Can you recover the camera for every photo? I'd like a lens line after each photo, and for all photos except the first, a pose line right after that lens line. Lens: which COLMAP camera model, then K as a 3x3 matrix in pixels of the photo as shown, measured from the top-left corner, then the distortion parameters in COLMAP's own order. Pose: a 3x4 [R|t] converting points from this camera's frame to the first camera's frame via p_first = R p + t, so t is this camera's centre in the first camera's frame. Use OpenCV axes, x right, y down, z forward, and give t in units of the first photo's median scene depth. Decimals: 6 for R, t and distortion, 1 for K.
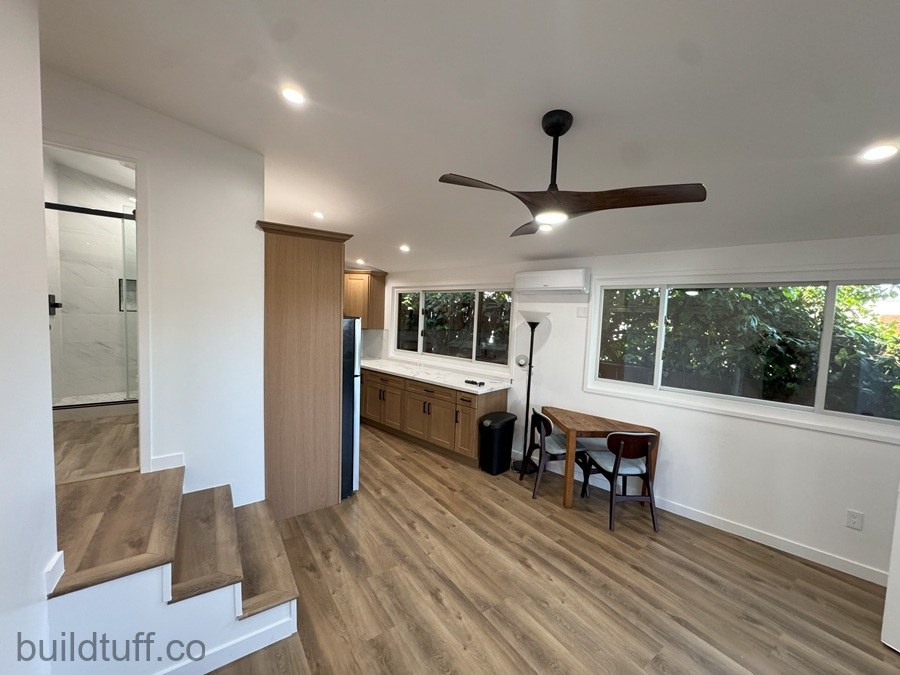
lens RADIAL K [[360.2, 0, 450.0], [0, 360.2, 337.5], [0, 0, 1]] dist [-0.002320, -0.000101]
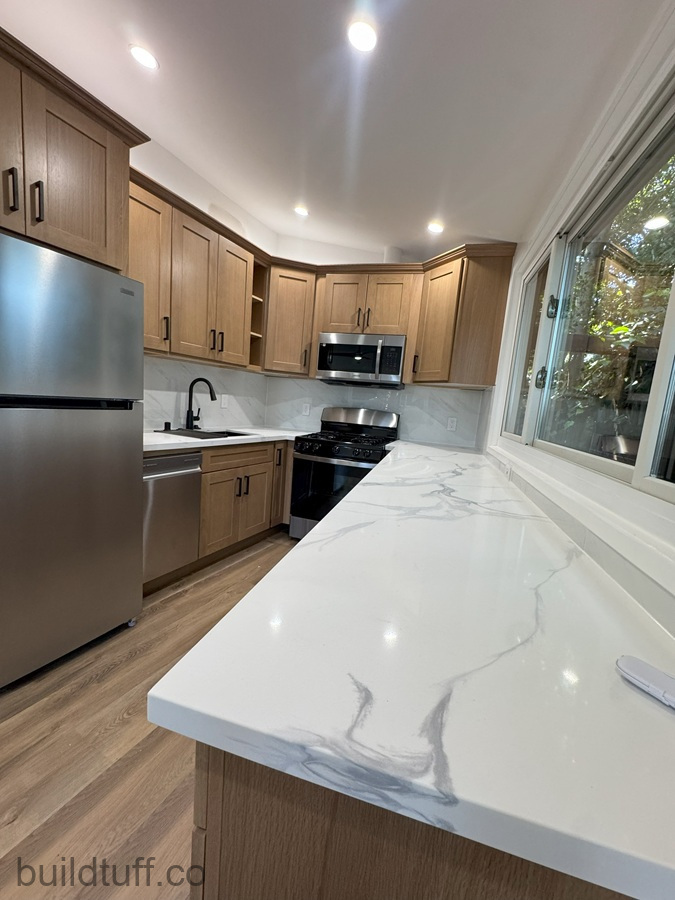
lens RADIAL K [[360.2, 0, 337.5], [0, 360.2, 450.0], [0, 0, 1]] dist [-0.002320, -0.000101]
pose [[0.460001, 0.117665, -0.880088, 0.259090], [-0.123327, 0.990040, 0.067906, 0.105917], [0.879312, 0.077302, 0.469930, 1.440596]]
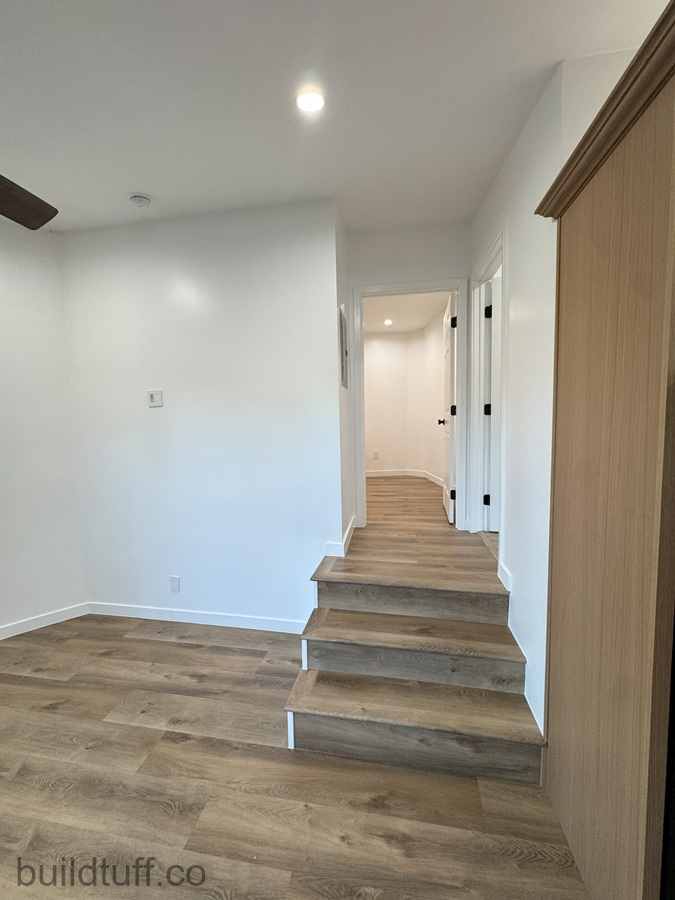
lens RADIAL K [[357.2, 0, 339.2], [0, 357.2, 449.9], [0, 0, 1]] dist [-0.002555, -0.000085]
pose [[-0.708978, 0.036298, -0.704296, 0.059325], [-0.050507, 0.993497, 0.102045, -0.011669], [0.703420, 0.107919, -0.702534, 1.165700]]
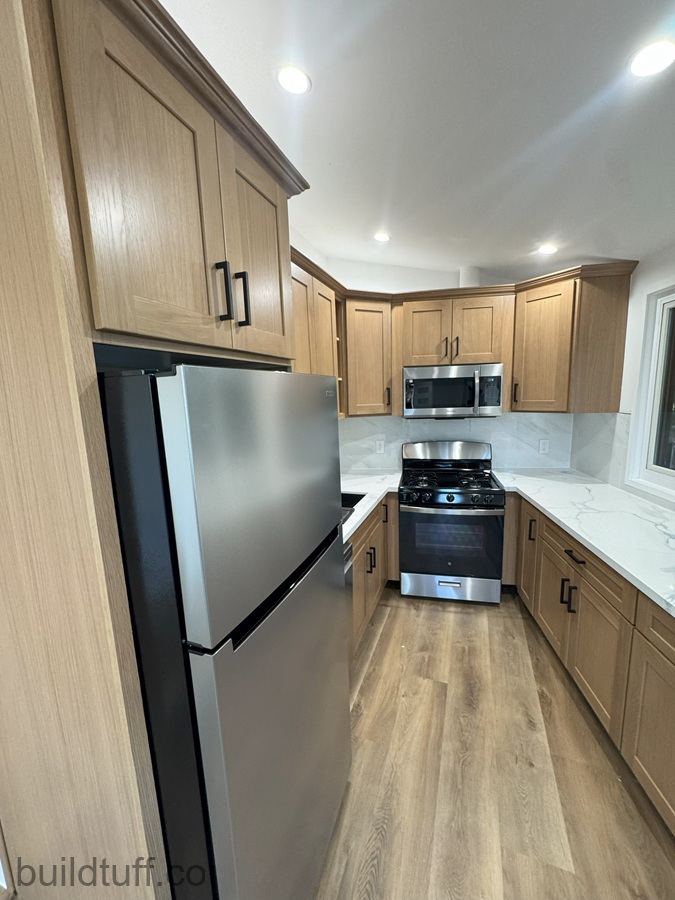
lens RADIAL K [[360.2, 0, 337.5], [0, 360.2, 450.0], [0, 0, 1]] dist [-0.002320, -0.000101]
pose [[0.559585, 0.071916, -0.825647, -0.055008], [-0.000064, 0.996232, 0.086732, -0.033589], [0.828773, -0.048481, 0.557481, 1.150707]]
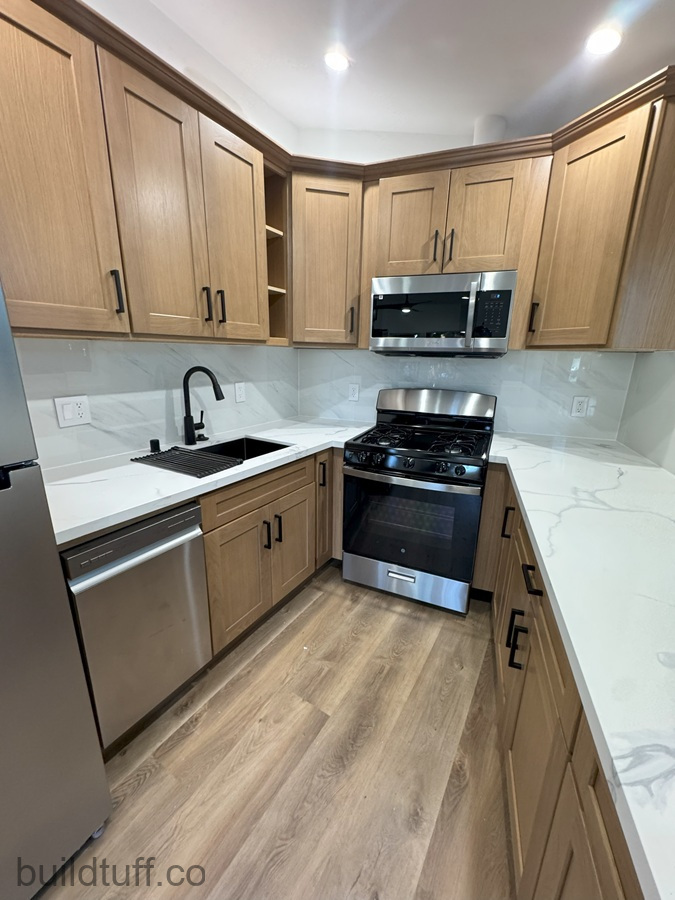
lens RADIAL K [[360.2, 0, 337.5], [0, 360.2, 450.0], [0, 0, 1]] dist [-0.002320, -0.000101]
pose [[0.383105, 0.207722, -0.900046, -0.108886], [-0.063207, 0.977998, 0.198808, 0.024247], [0.921540, -0.019275, 0.387805, 1.539669]]
